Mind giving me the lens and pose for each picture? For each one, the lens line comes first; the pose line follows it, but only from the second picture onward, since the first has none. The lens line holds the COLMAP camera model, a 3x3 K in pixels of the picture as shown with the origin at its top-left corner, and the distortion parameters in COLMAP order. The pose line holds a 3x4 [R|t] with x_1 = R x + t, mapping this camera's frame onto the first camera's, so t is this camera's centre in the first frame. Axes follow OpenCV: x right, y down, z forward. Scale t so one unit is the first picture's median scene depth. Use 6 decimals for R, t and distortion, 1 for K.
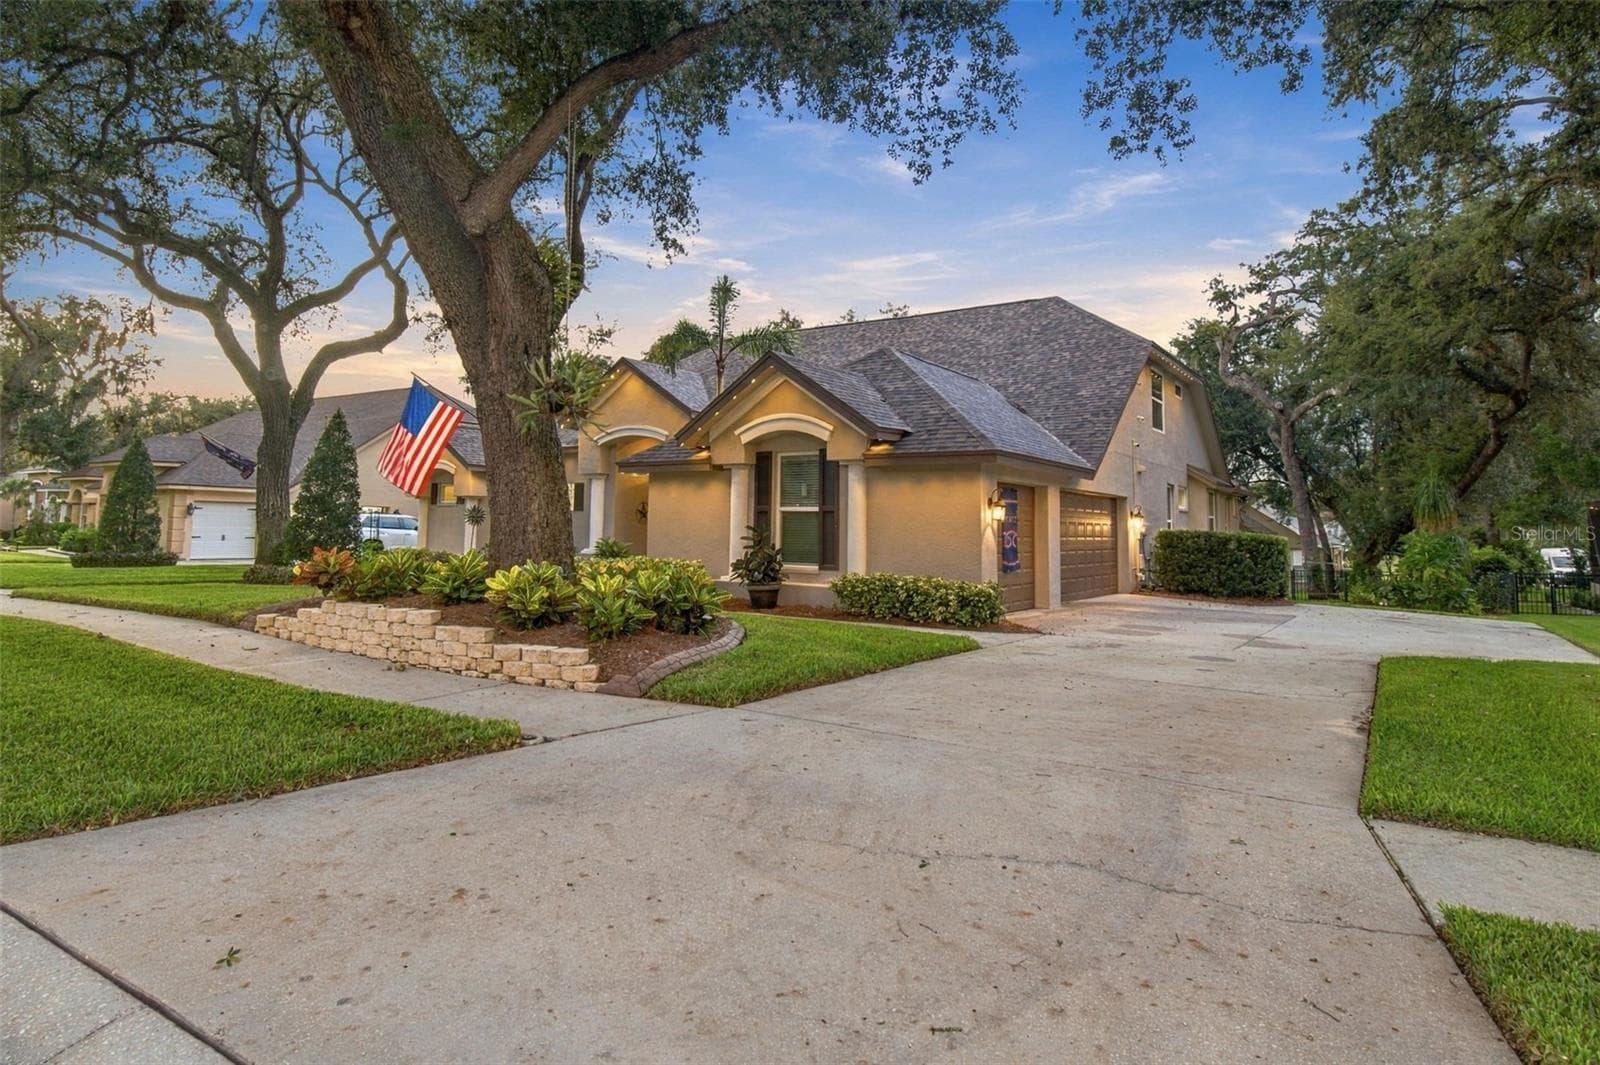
lens RADIAL K [[942.0, 0, 787.6], [0, 942.0, 453.3], [0, 0, 1]] dist [-0.000472, 0.000074]
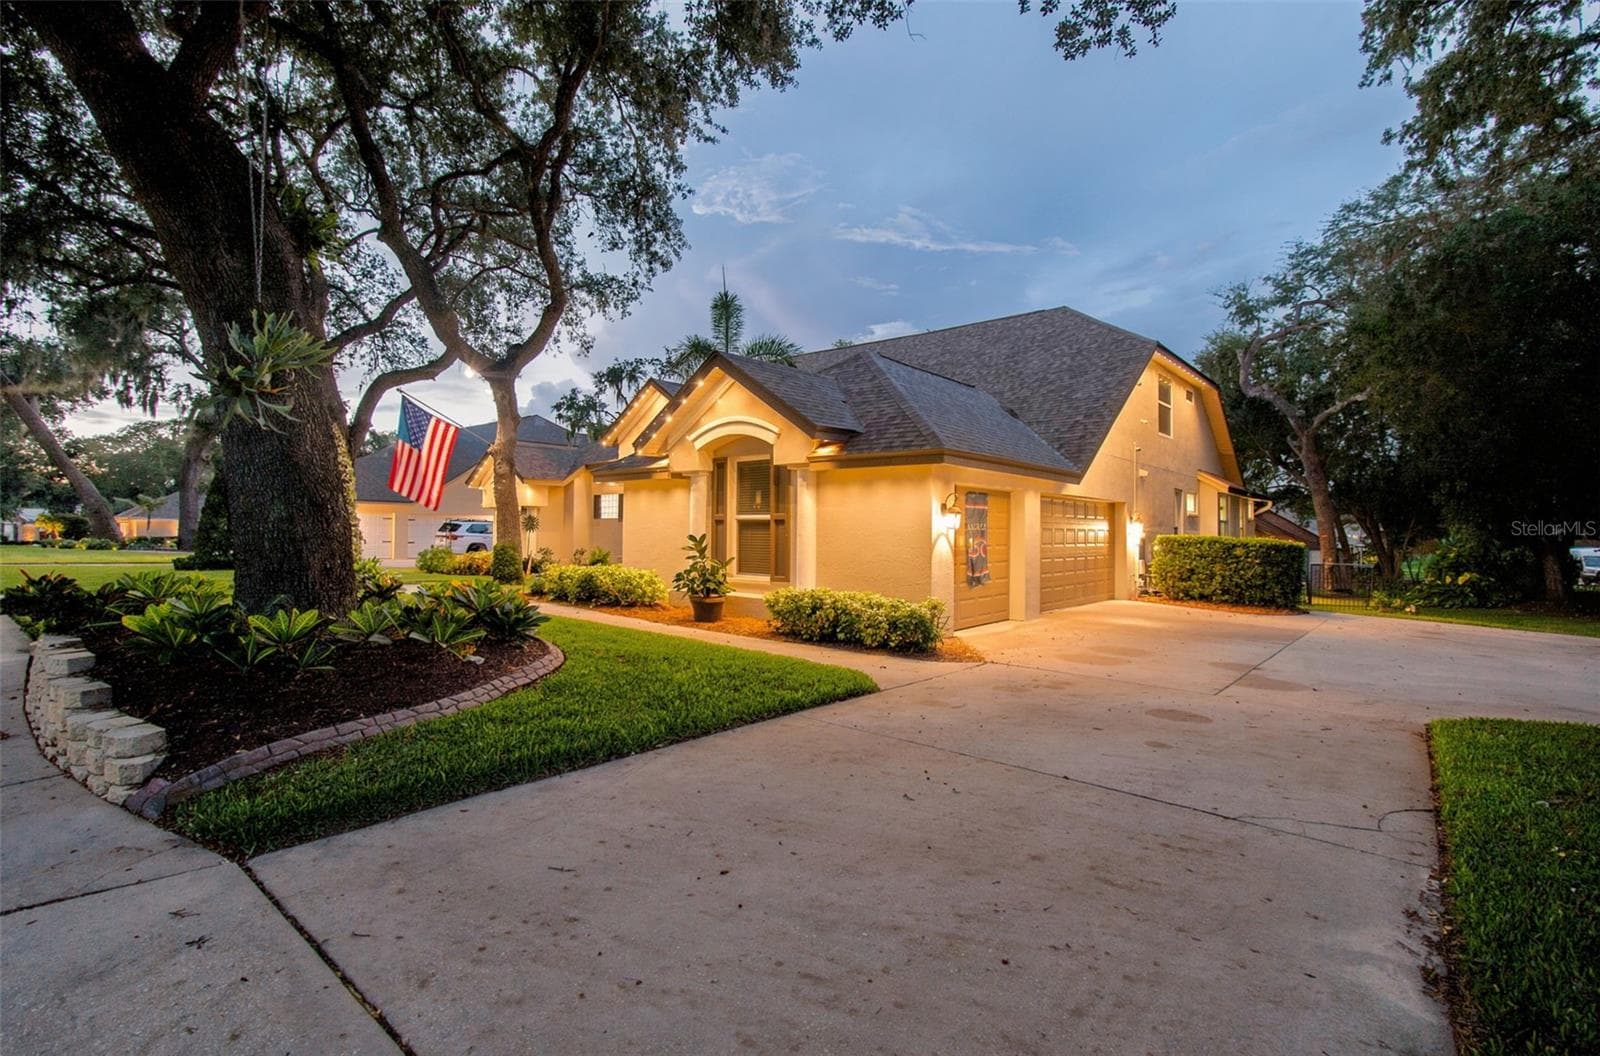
lens RADIAL K [[719.6, 0, 792.6], [0, 719.6, 516.8], [0, 0, 1]] dist [0.002447, 0.000791]
pose [[0.990896, -0.004466, -0.134552, 0.112760], [0.012977, 0.997964, 0.062442, 0.010078], [0.134000, -0.063620, 0.988937, 0.203240]]
